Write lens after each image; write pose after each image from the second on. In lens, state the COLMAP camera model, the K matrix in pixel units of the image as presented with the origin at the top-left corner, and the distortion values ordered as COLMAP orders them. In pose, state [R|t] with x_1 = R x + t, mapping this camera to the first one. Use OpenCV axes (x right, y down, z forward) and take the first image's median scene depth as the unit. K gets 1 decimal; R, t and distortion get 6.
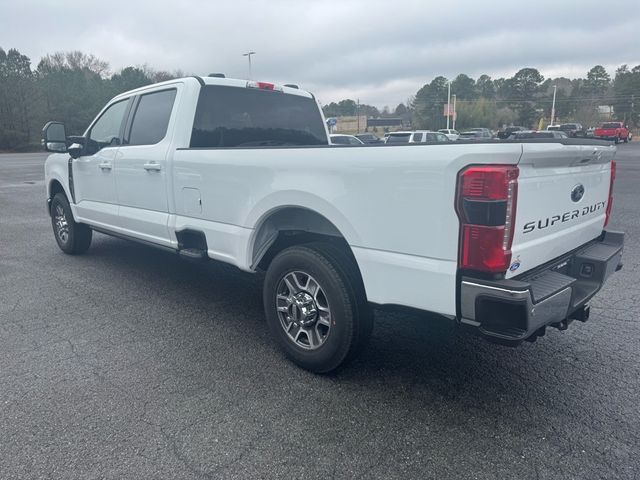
lens RADIAL K [[443.5, 0, 320.0], [0, 443.5, 240.0], [0, 0, 1]] dist [0.049264, -0.055493]
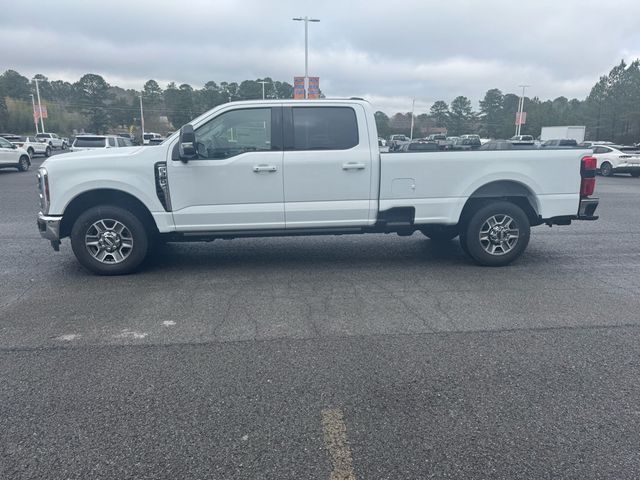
lens RADIAL K [[443.5, 0, 320.0], [0, 443.5, 240.0], [0, 0, 1]] dist [0.049264, -0.055493]
pose [[0.632288, -0.147435, 0.760575, -0.260382], [0.157568, 0.985679, 0.060080, -0.007713], [-0.758541, 0.081854, 0.646464, 0.043370]]
